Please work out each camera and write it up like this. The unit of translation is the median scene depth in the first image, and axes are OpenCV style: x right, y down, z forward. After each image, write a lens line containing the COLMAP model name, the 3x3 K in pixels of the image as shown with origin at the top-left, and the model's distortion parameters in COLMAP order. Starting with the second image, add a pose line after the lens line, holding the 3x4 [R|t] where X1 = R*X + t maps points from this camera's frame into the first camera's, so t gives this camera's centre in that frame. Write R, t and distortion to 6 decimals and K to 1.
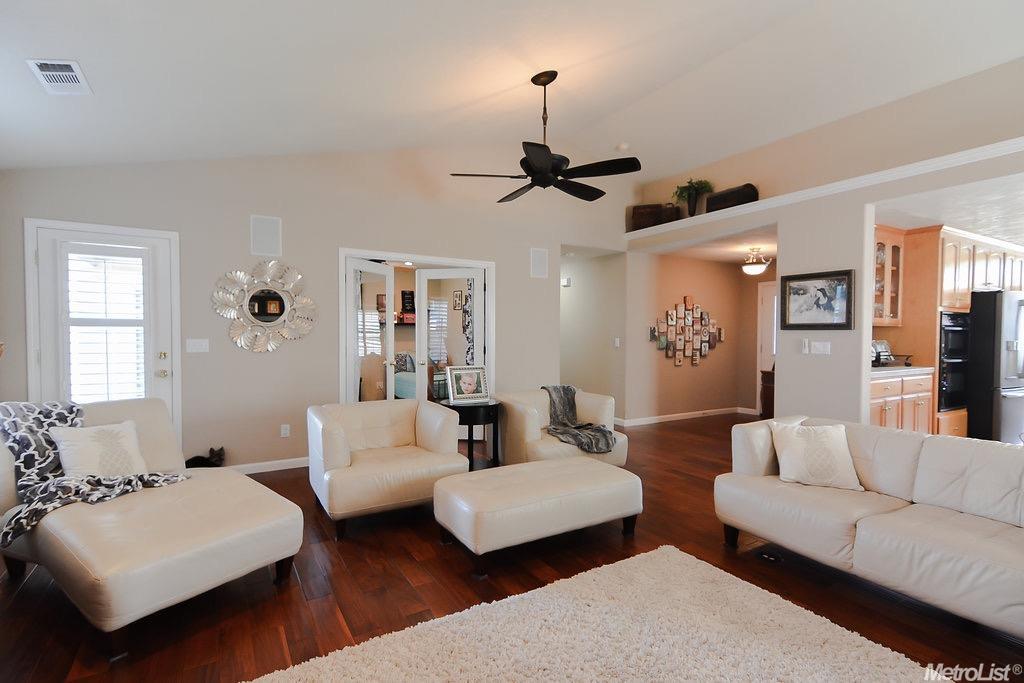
lens RADIAL K [[493.7, 0, 511.2], [0, 493.7, 344.4], [0, 0, 1]] dist [0.022664, -0.001632]
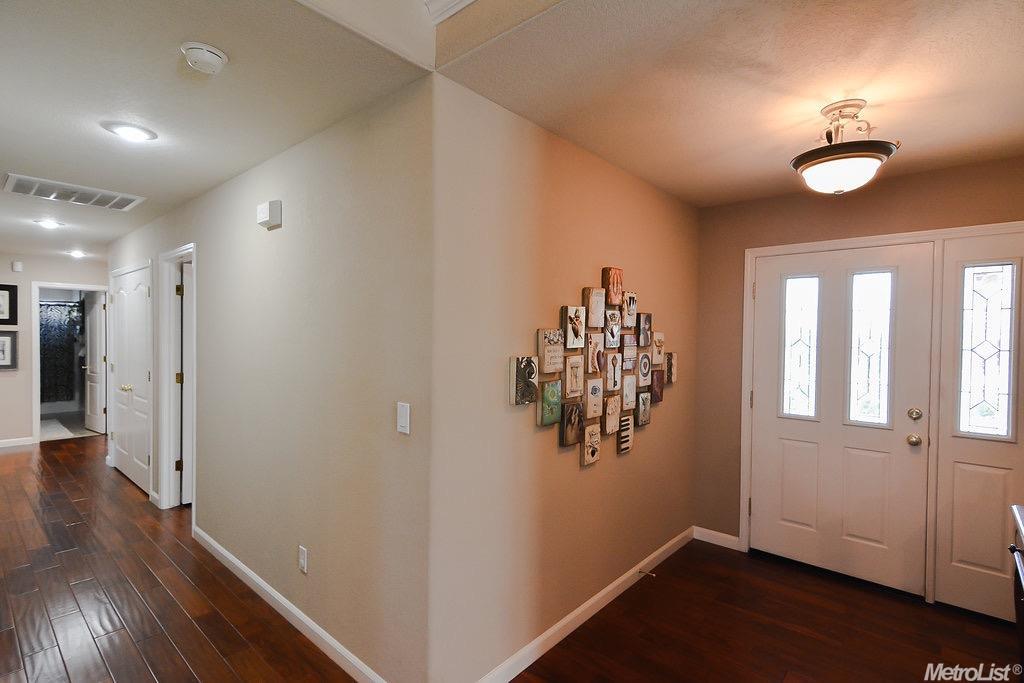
lens RADIAL K [[493.7, 0, 511.9], [0, 493.7, 342.0], [0, 0, 1]] dist [0.022664, -0.001632]
pose [[0.952775, 0.002827, 0.303665, 0.179322], [-0.000880, 0.999978, -0.006549, -0.041299], [-0.303677, 0.005972, 0.952756, 0.684183]]
